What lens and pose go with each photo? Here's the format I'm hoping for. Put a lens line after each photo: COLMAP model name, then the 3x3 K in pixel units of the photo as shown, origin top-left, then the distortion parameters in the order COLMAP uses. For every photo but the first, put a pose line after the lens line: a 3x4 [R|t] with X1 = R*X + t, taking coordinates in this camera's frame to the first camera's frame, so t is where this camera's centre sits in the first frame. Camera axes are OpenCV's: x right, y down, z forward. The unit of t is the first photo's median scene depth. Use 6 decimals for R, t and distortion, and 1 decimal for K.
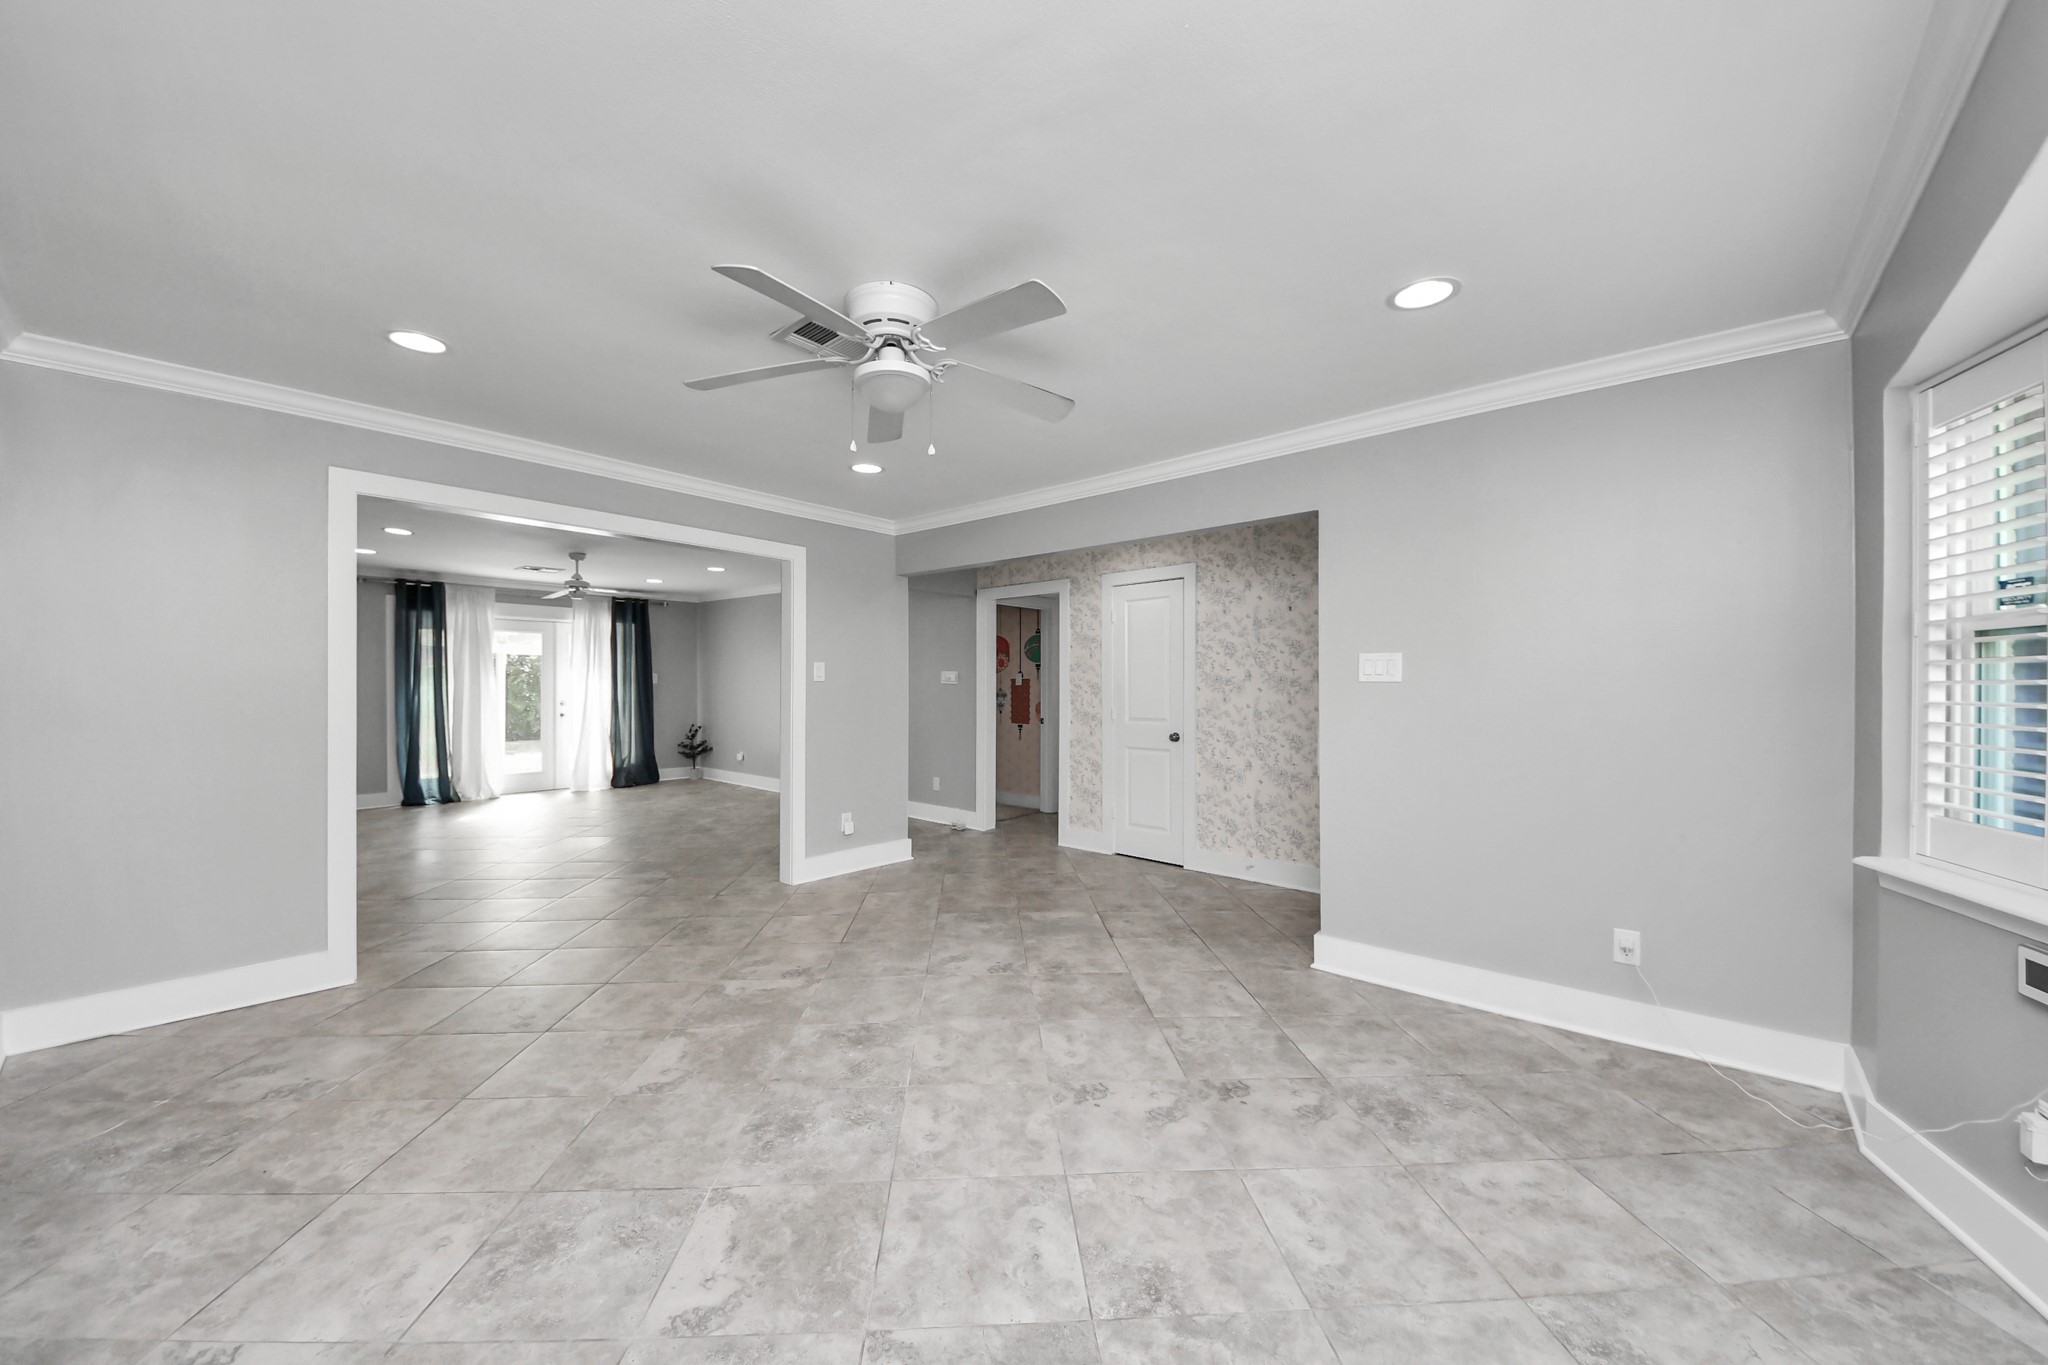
lens RADIAL K [[759.3, 0, 1024.0], [0, 759.3, 682.5], [0, 0, 1]] dist [0.037516, -0.020965]
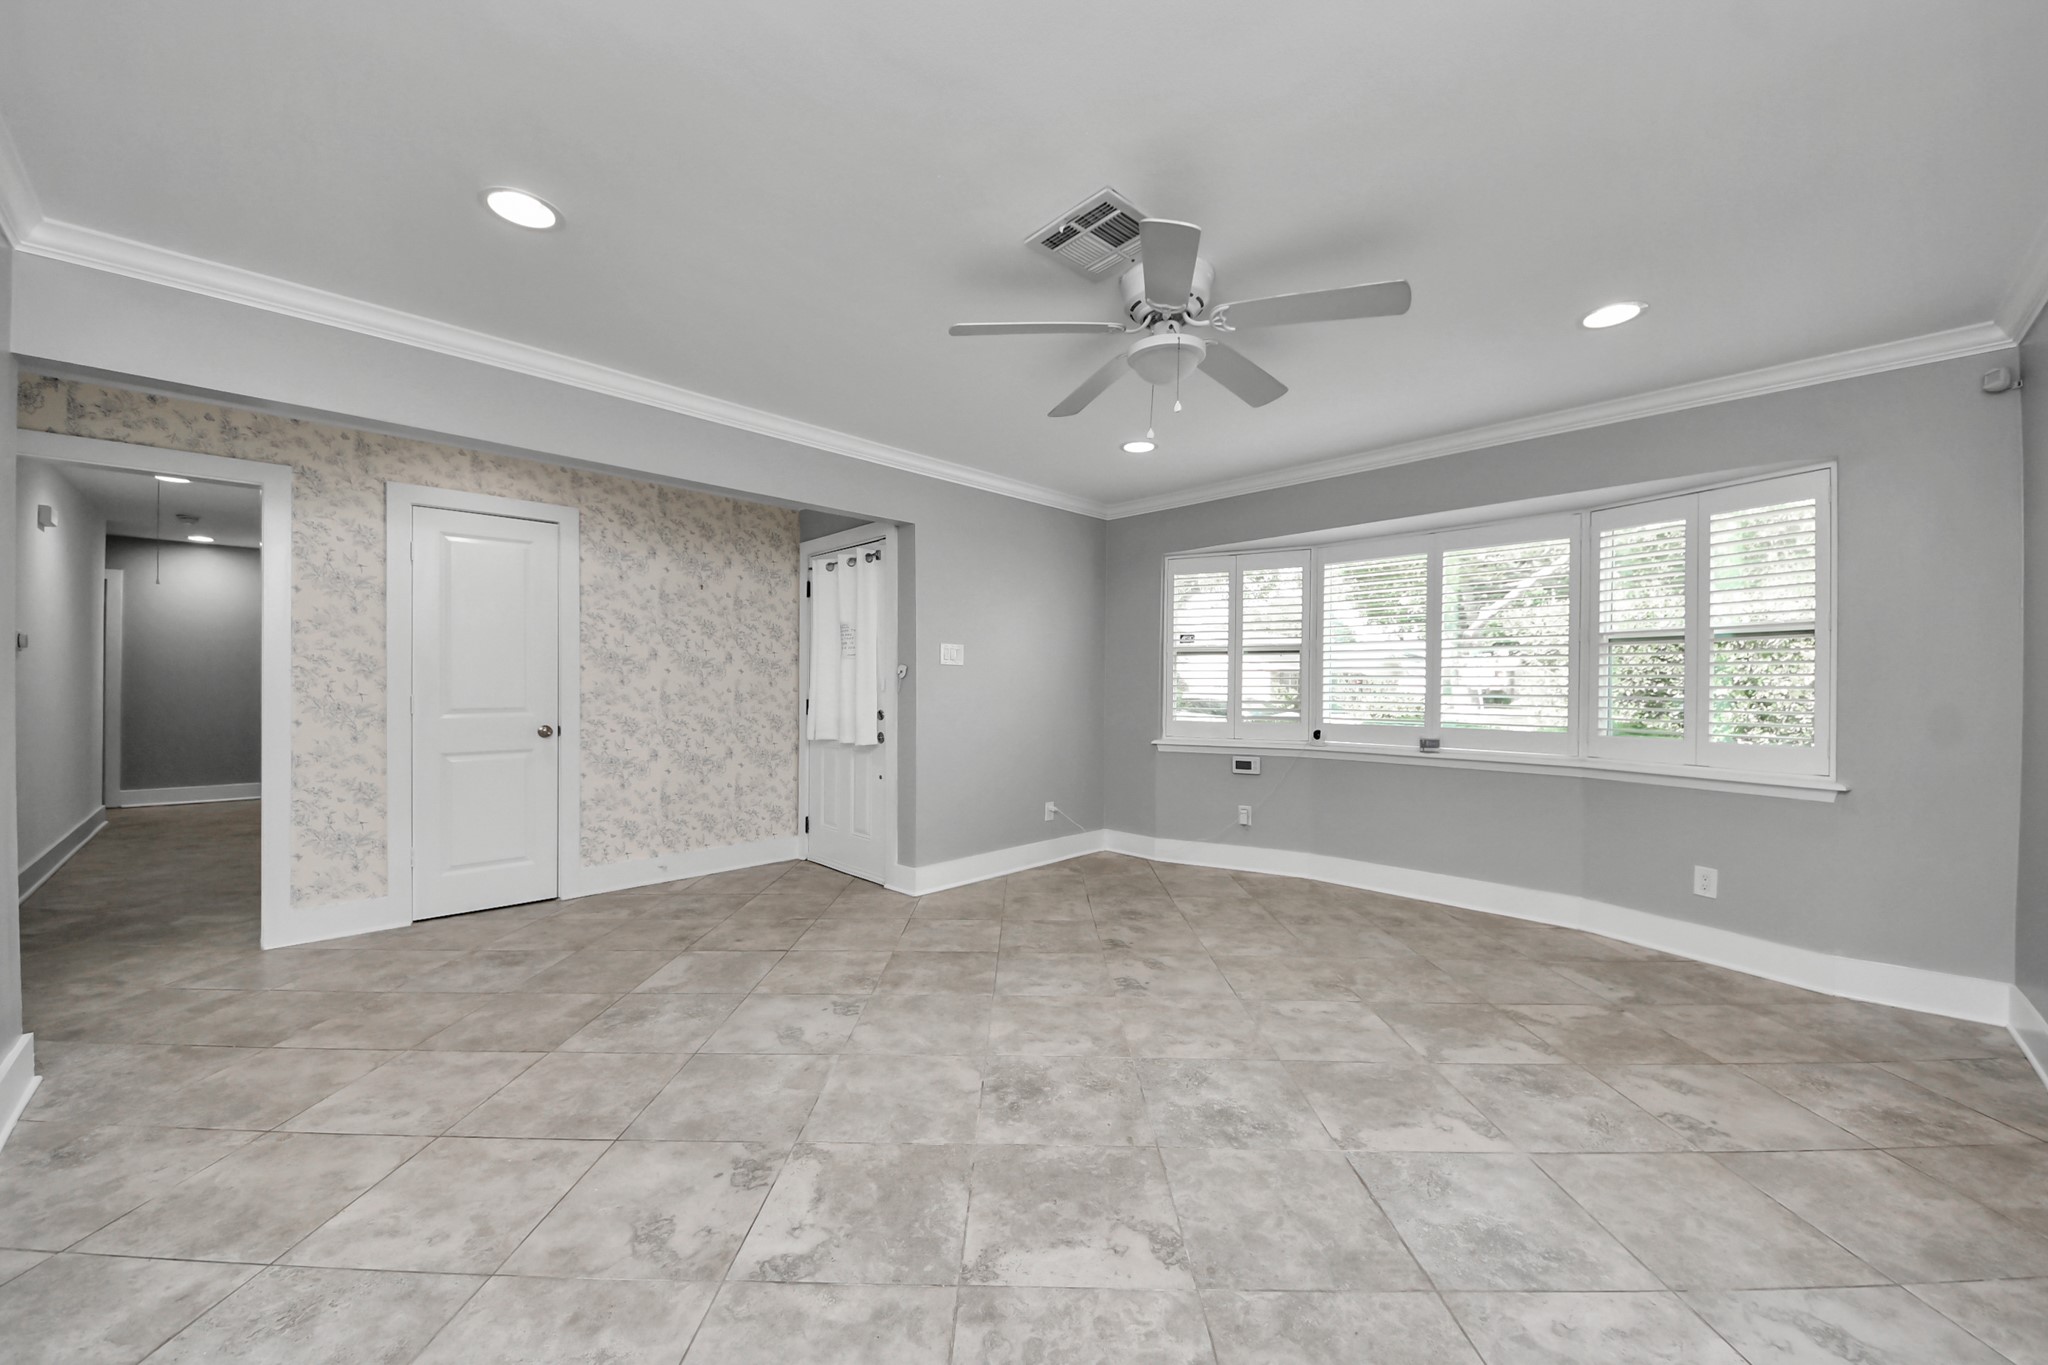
lens RADIAL K [[728.9, 0, 1018.0], [0, 728.9, 684.3], [0, 0, 1]] dist [0.033871, -0.018723]
pose [[0.085598, -0.000267, 0.996330, -0.811689], [-0.010776, 0.999941, 0.001194, 0.031379], [-0.996272, -0.010839, 0.085590, 0.780229]]
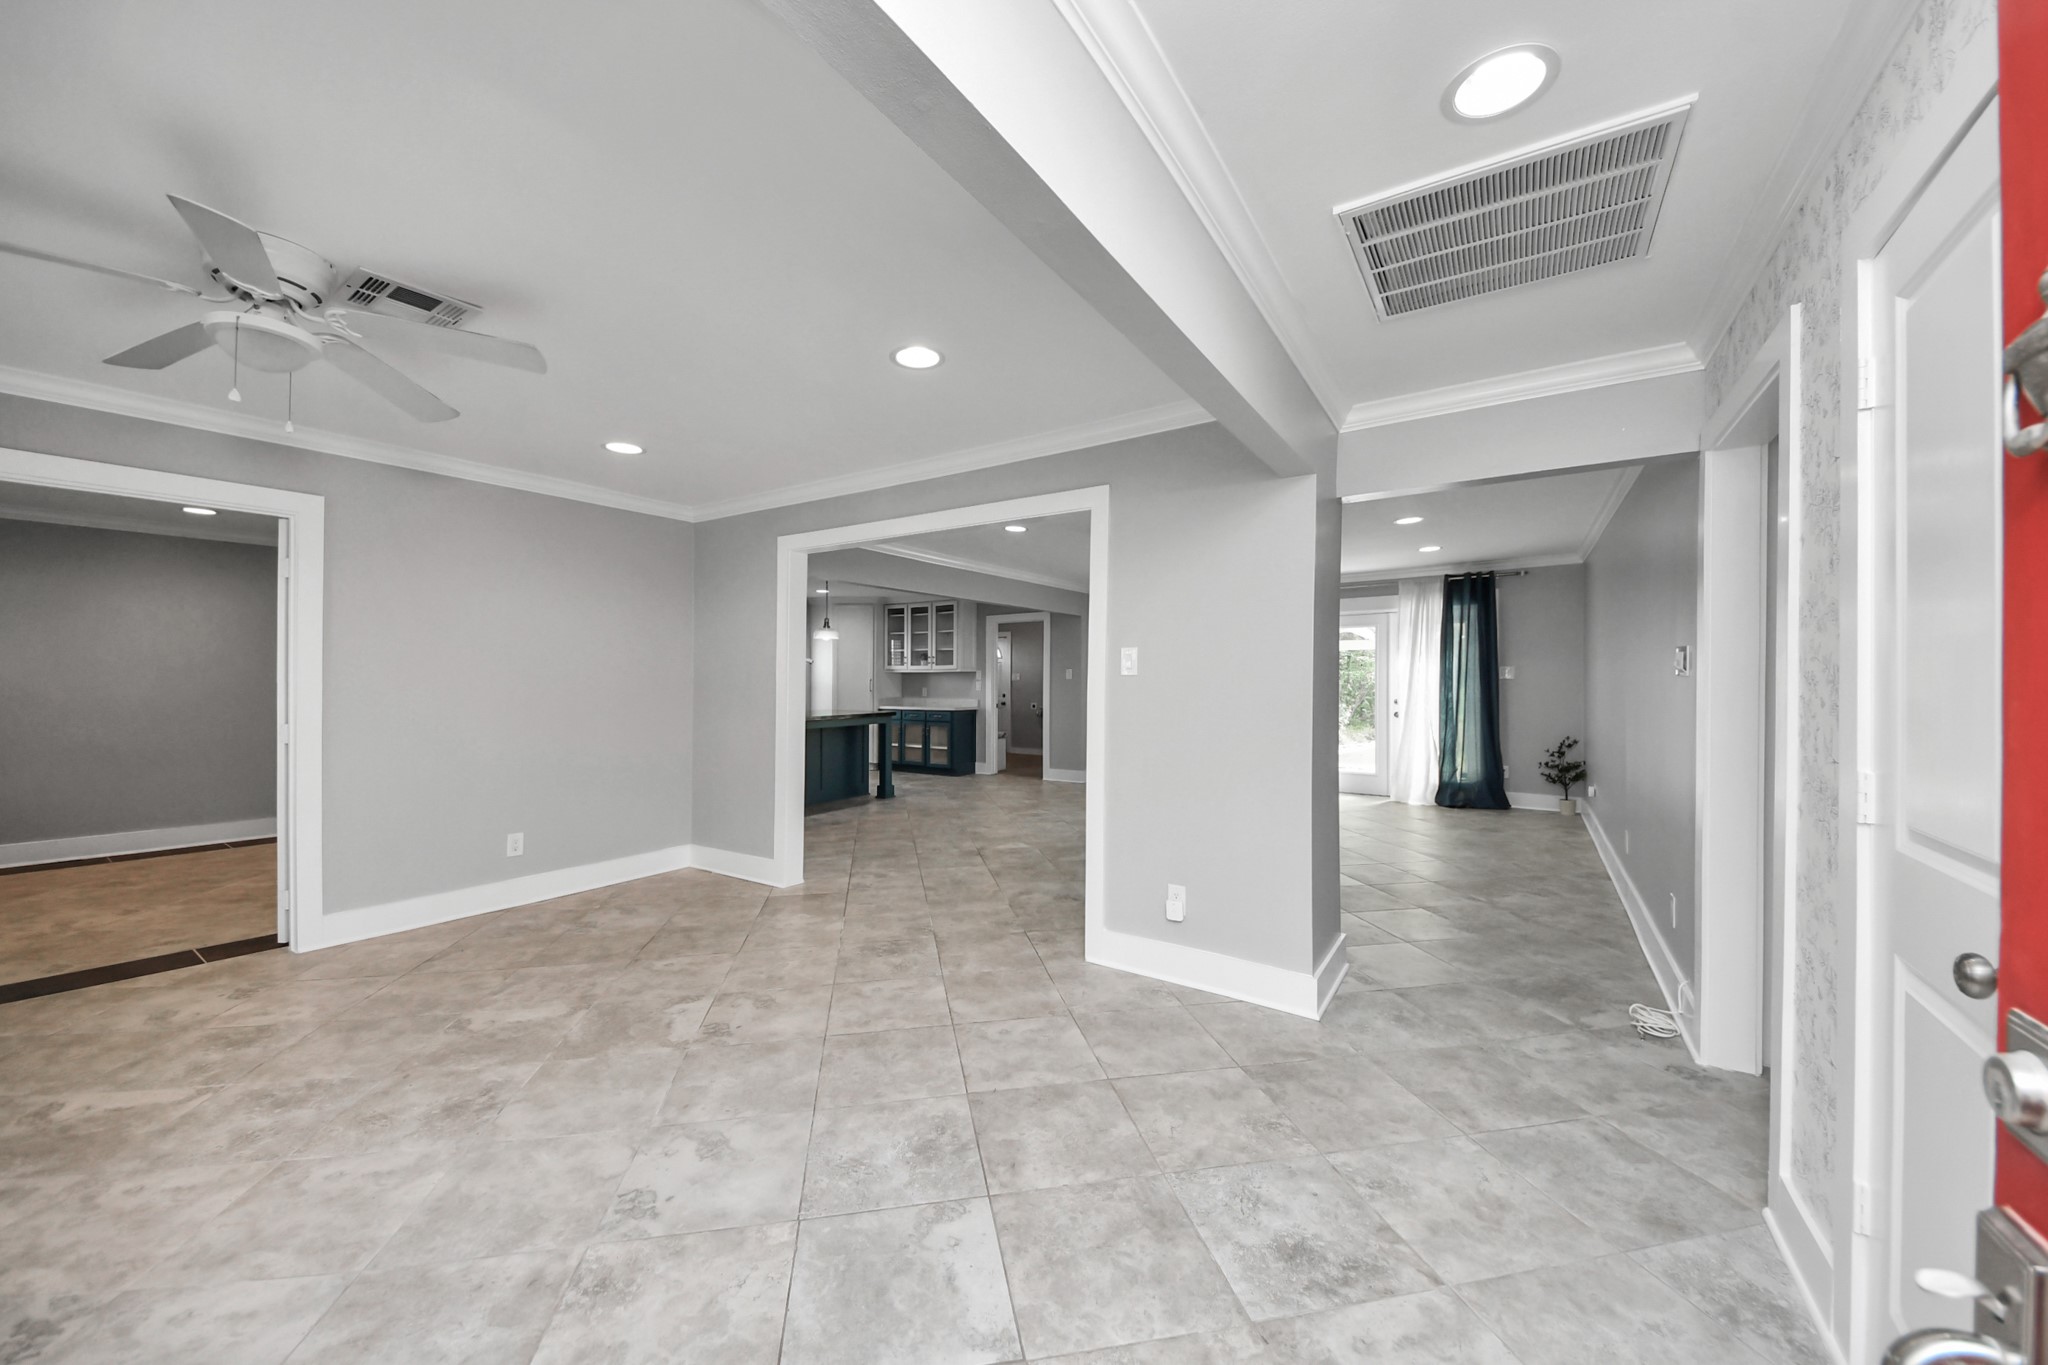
lens RADIAL K [[728.9, 0, 1018.0], [0, 728.9, 684.3], [0, 0, 1]] dist [0.033871, -0.018723]
pose [[0.112129, 0.002039, -0.993692, 0.545763], [0.007820, 0.999965, 0.002934, 0.001562], [0.993663, -0.008100, 0.112109, 1.255074]]
